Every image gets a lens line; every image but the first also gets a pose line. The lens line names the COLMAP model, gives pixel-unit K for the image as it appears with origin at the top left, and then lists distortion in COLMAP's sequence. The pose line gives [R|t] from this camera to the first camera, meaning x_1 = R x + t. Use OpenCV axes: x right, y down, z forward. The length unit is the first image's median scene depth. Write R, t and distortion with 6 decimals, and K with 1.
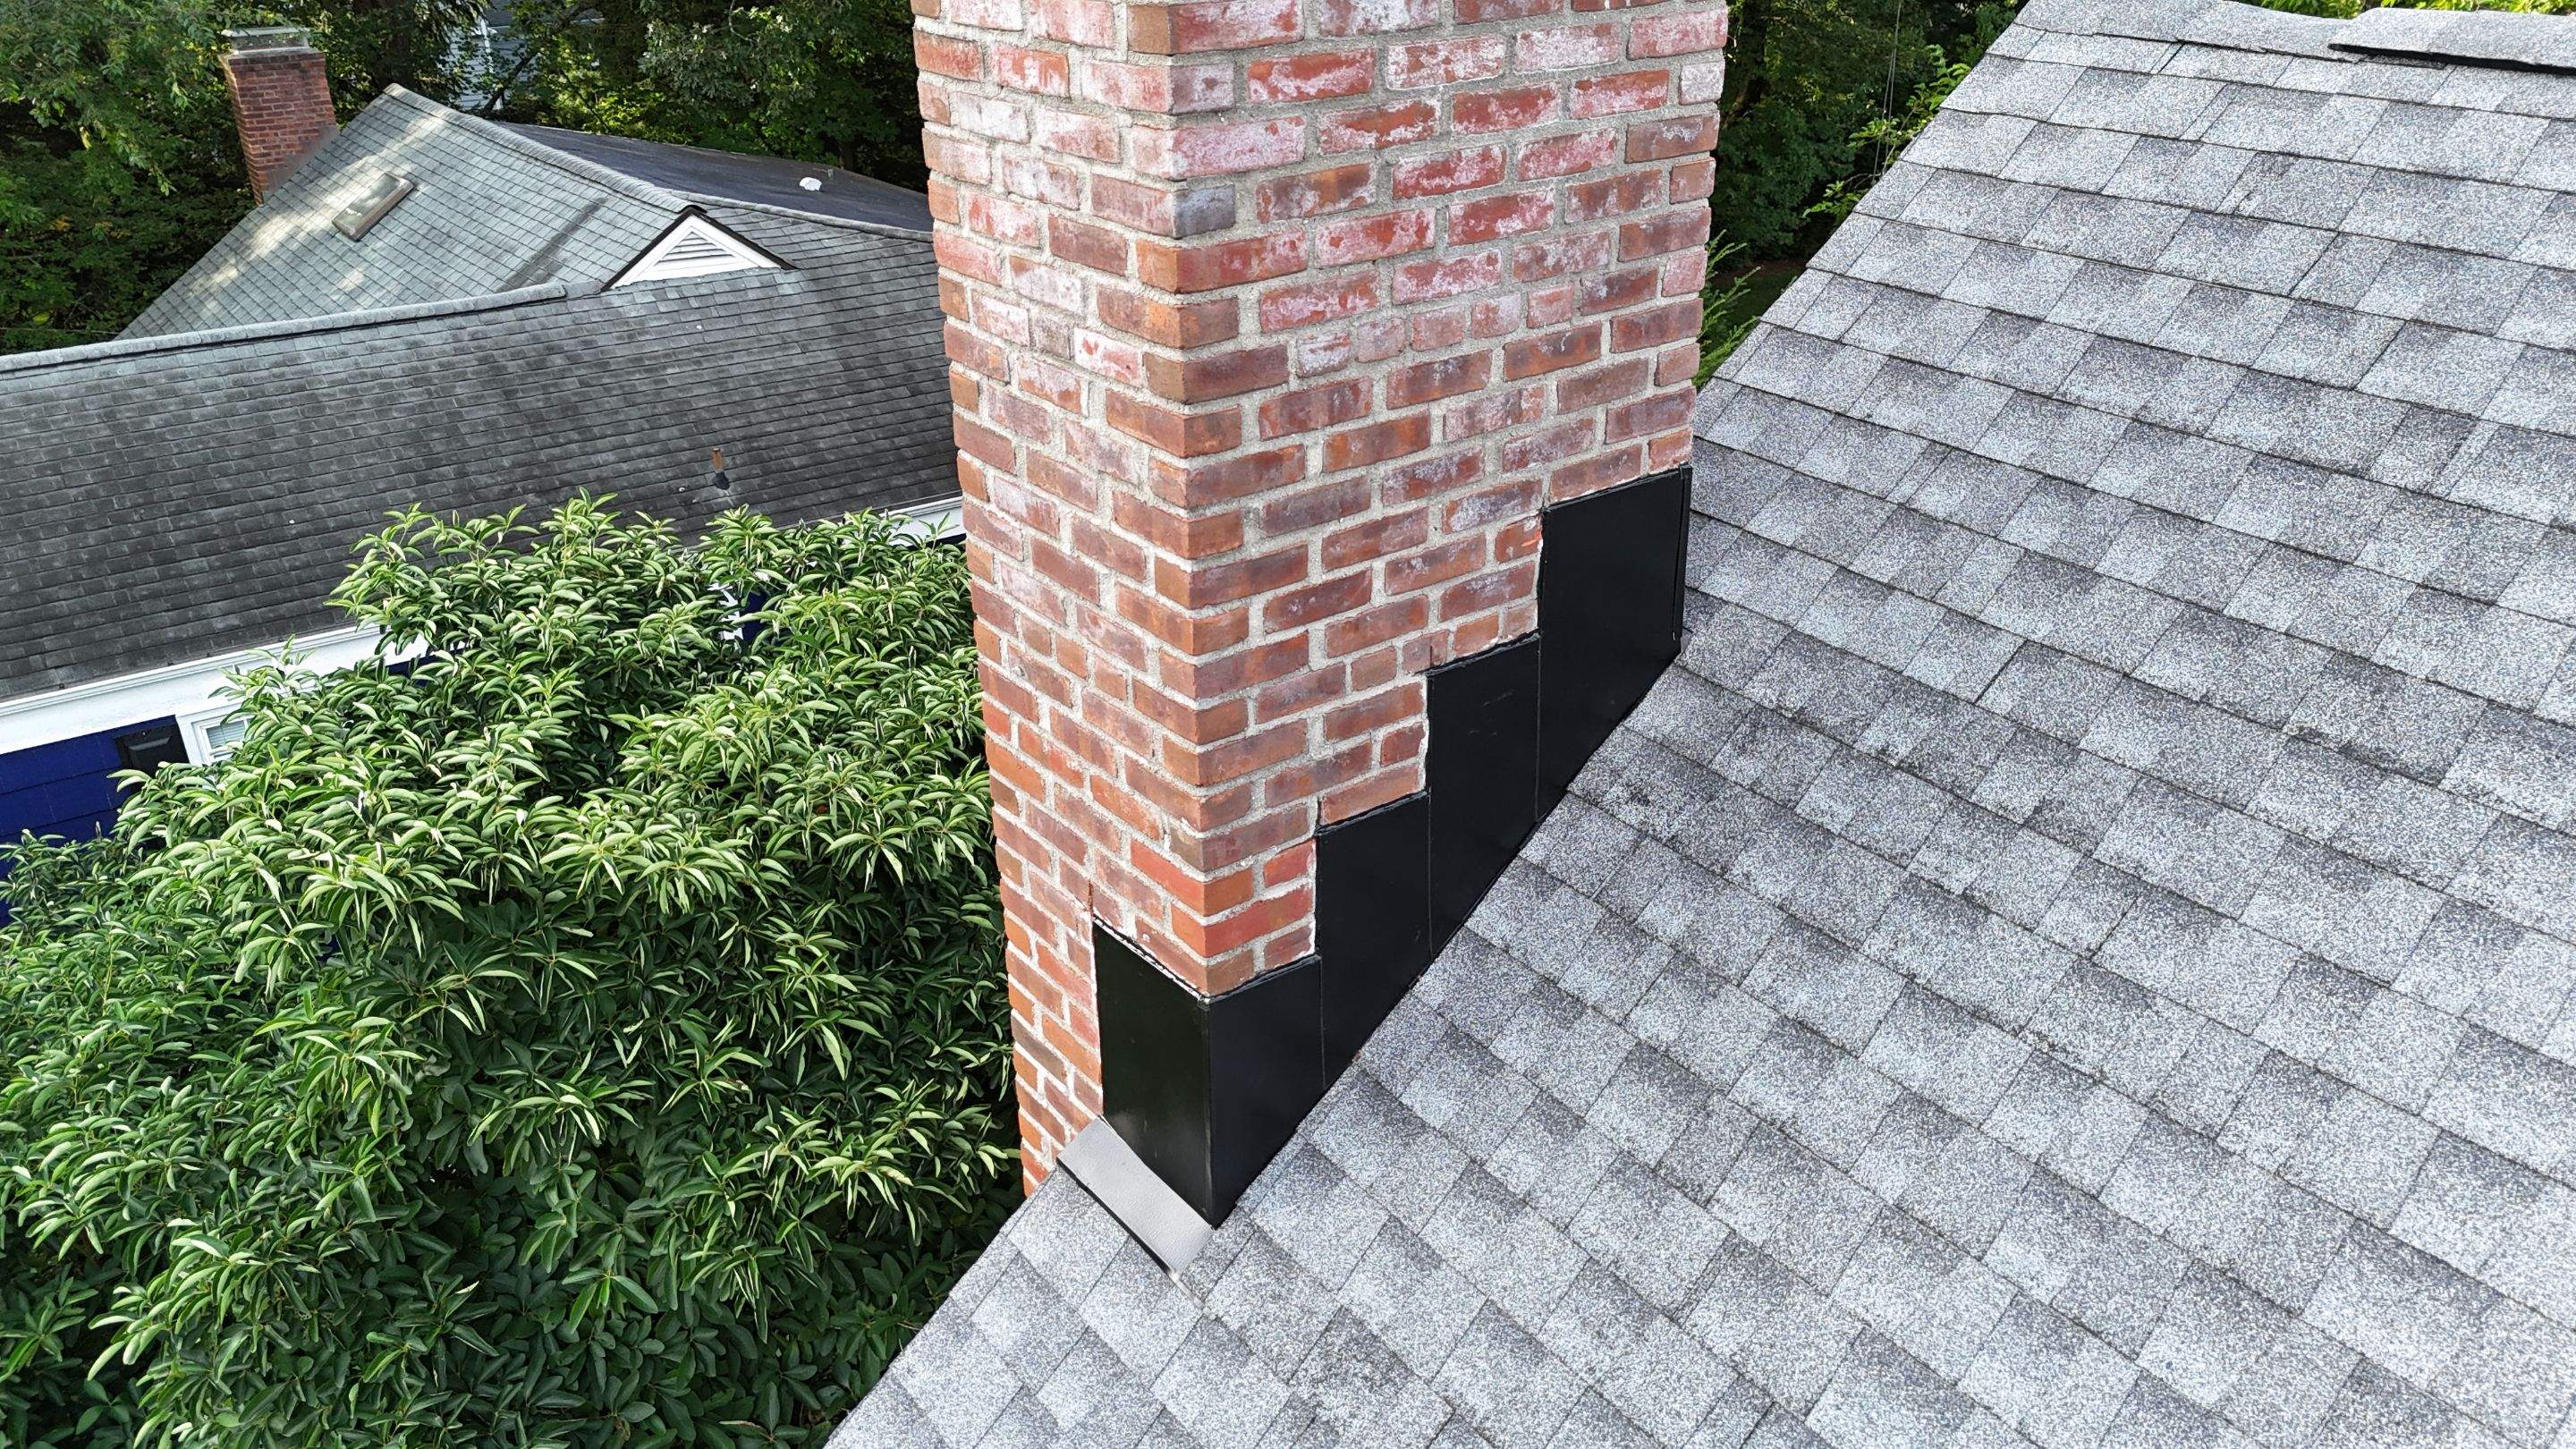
lens RADIAL K [[1838.9, 0, 1288.0], [0, 1838.9, 724.5], [0, 0, 1]] dist [0.008424, -0.000571]
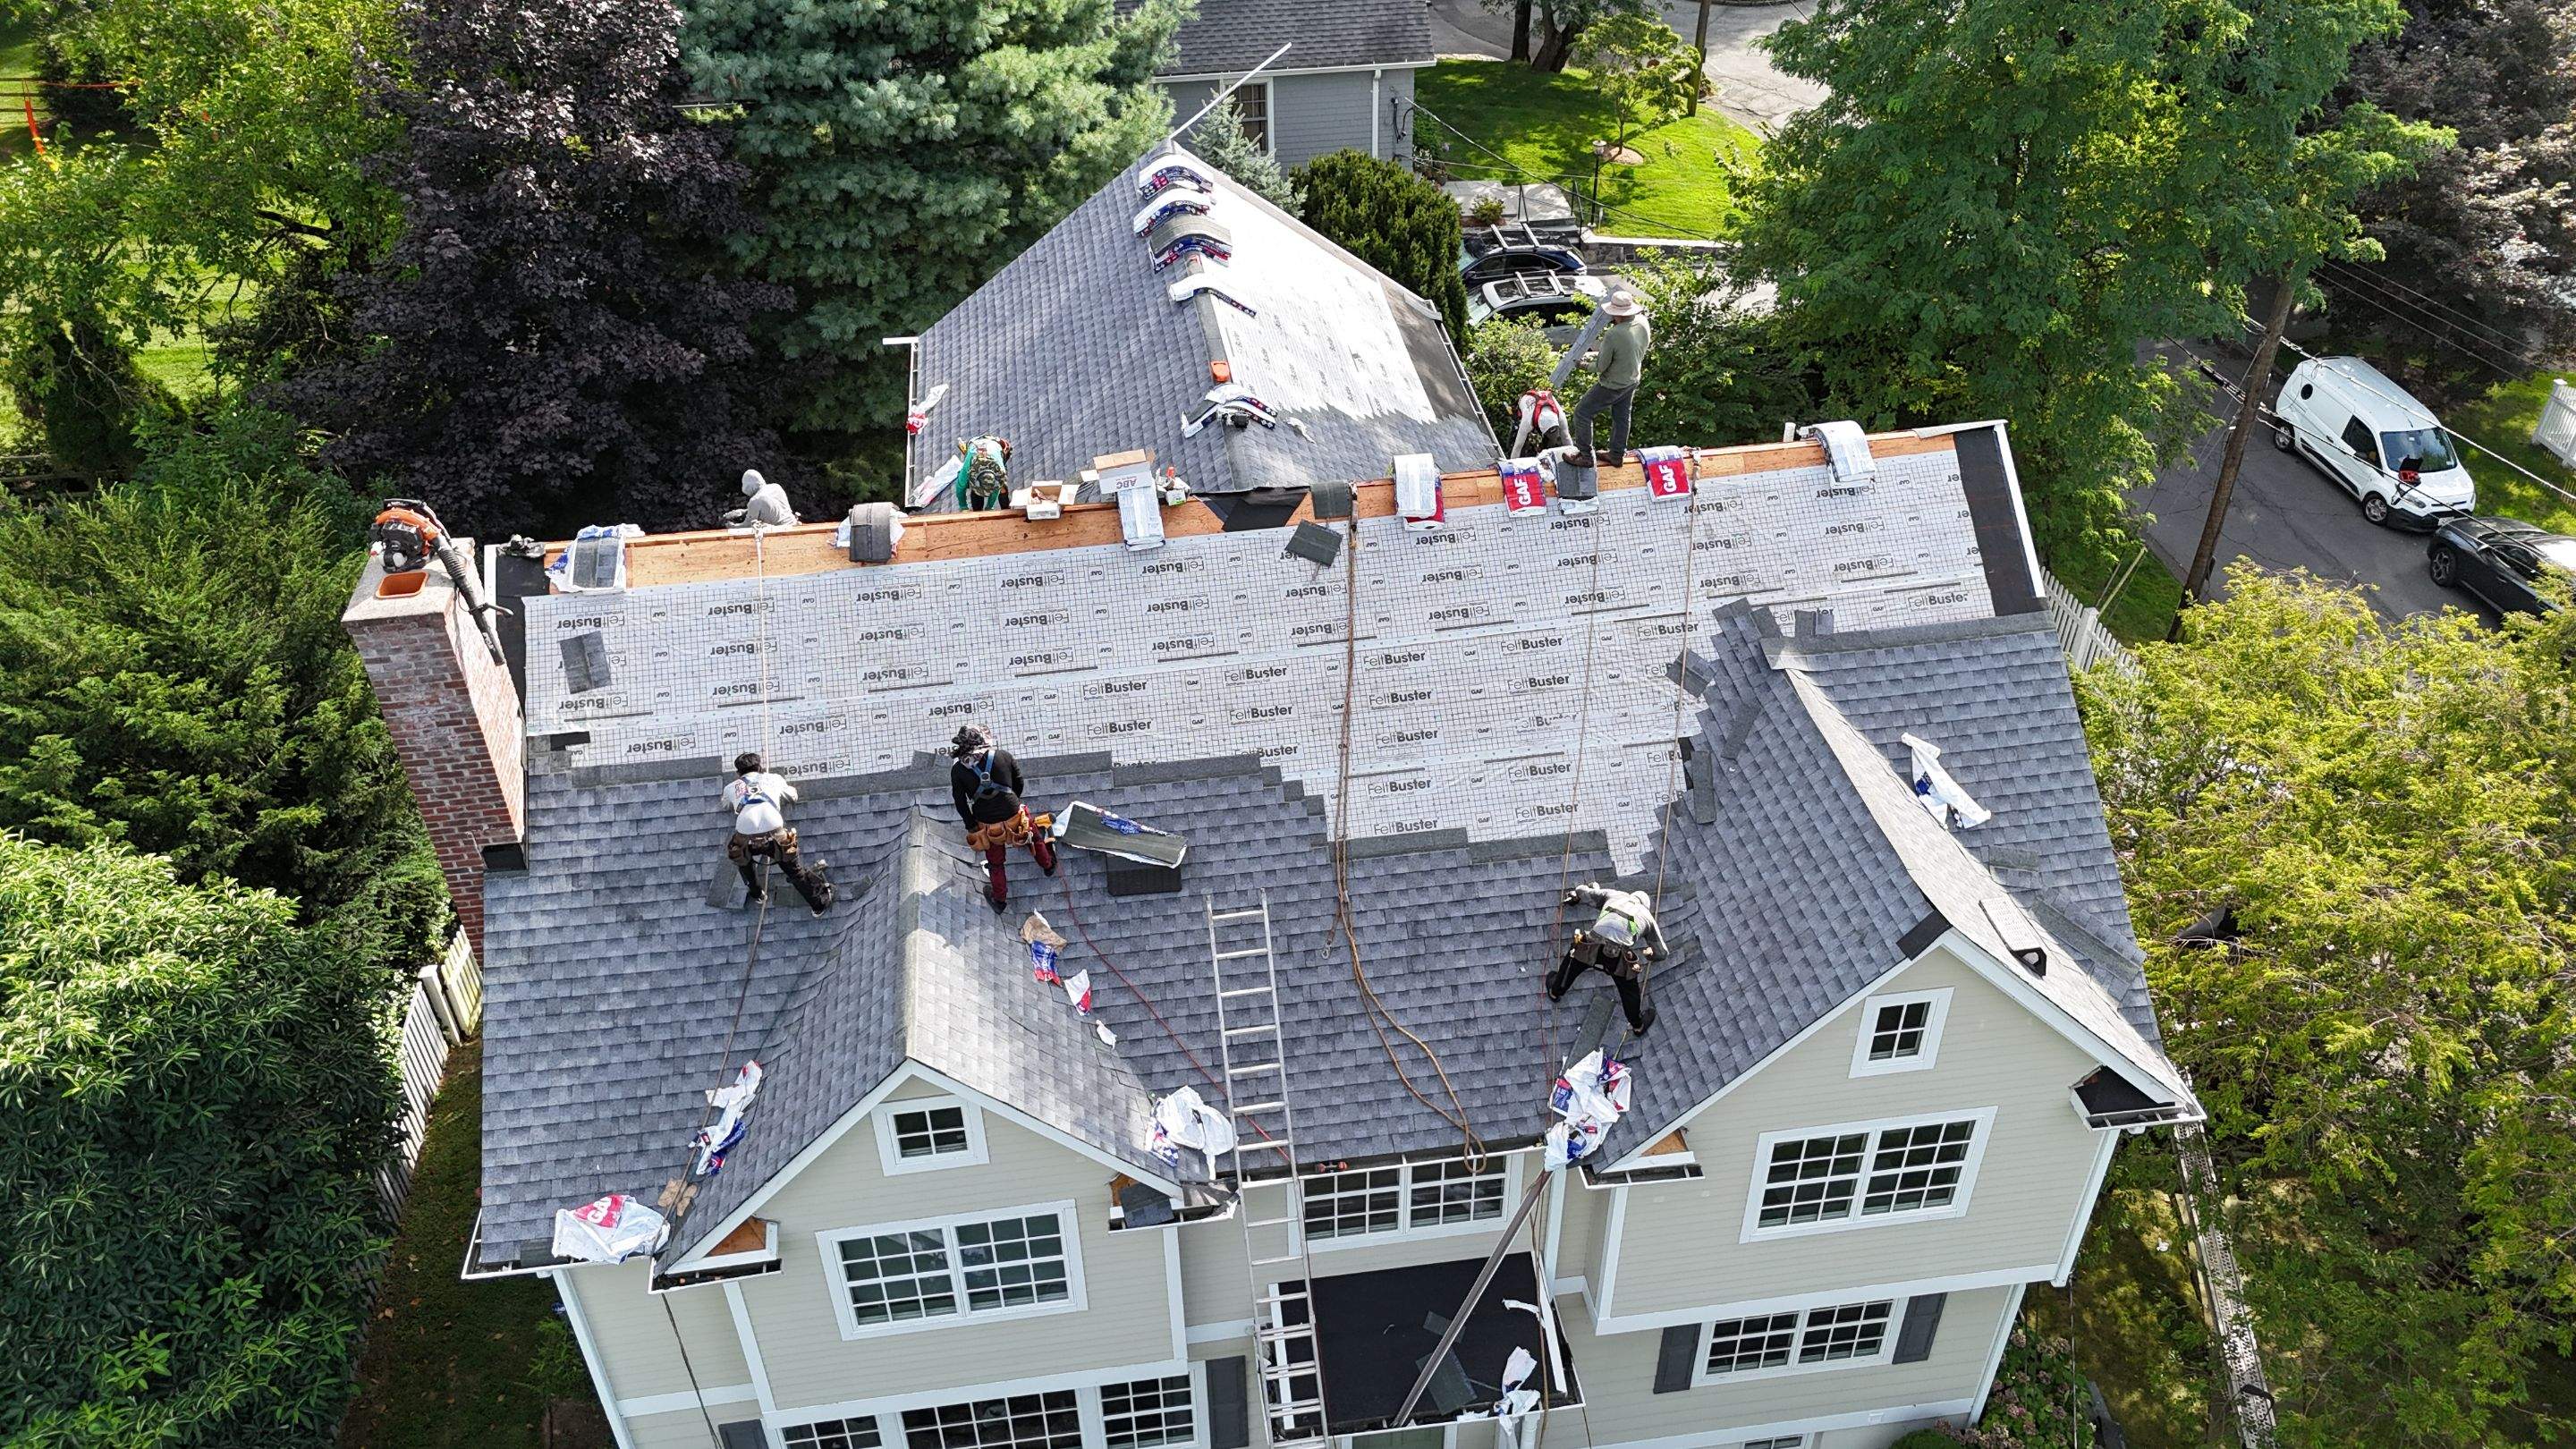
lens RADIAL K [[1872.9, 0, 1292.2], [0, 1872.9, 719.1], [0, 0, 1]] dist [0.009223, 0.006089]
pose [[0.477365, -0.521357, 0.707325, -2.804622], [0.388294, 0.847265, 0.362450, -1.282622], [-0.788258, 0.101629, 0.606895, -4.369791]]
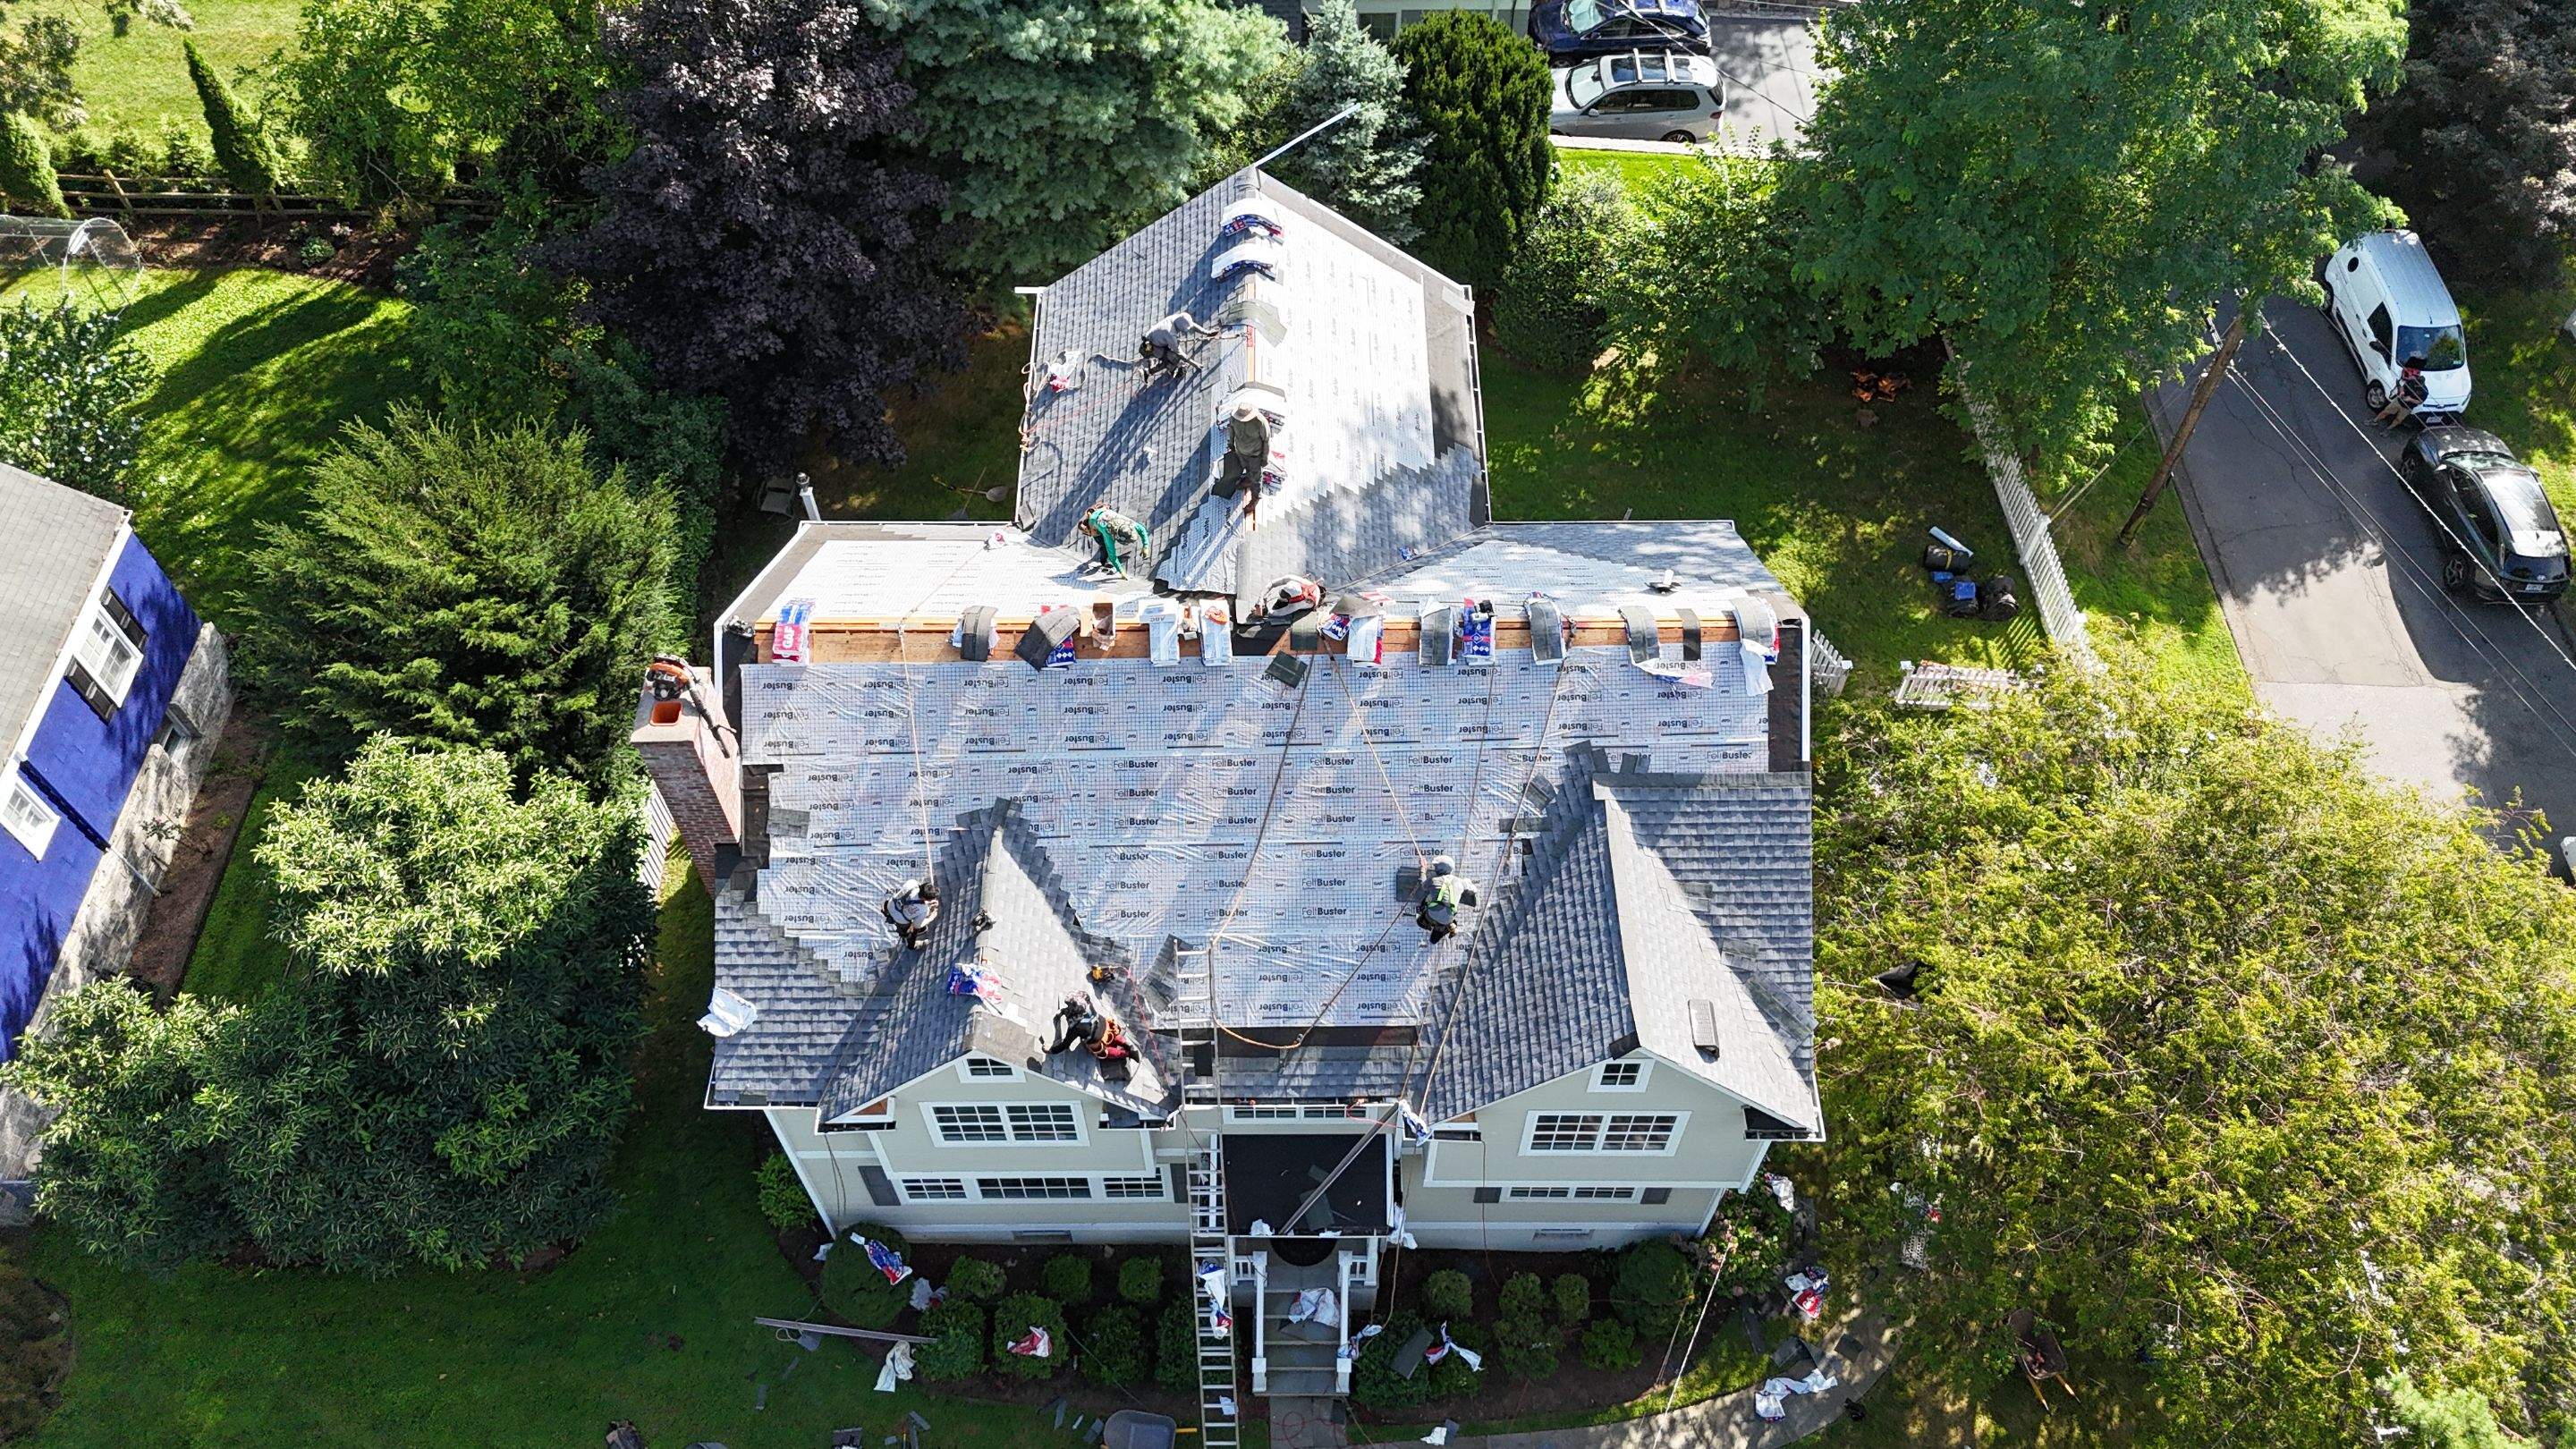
lens RADIAL K [[1838.9, 0, 1288.0], [0, 1838.9, 724.5], [0, 0, 1]] dist [0.008424, -0.000571]
pose [[0.590334, -0.645592, 0.484476, -2.366015], [0.343891, 0.744190, 0.572643, -4.280107], [-0.730236, -0.171444, 0.661334, -6.480001]]
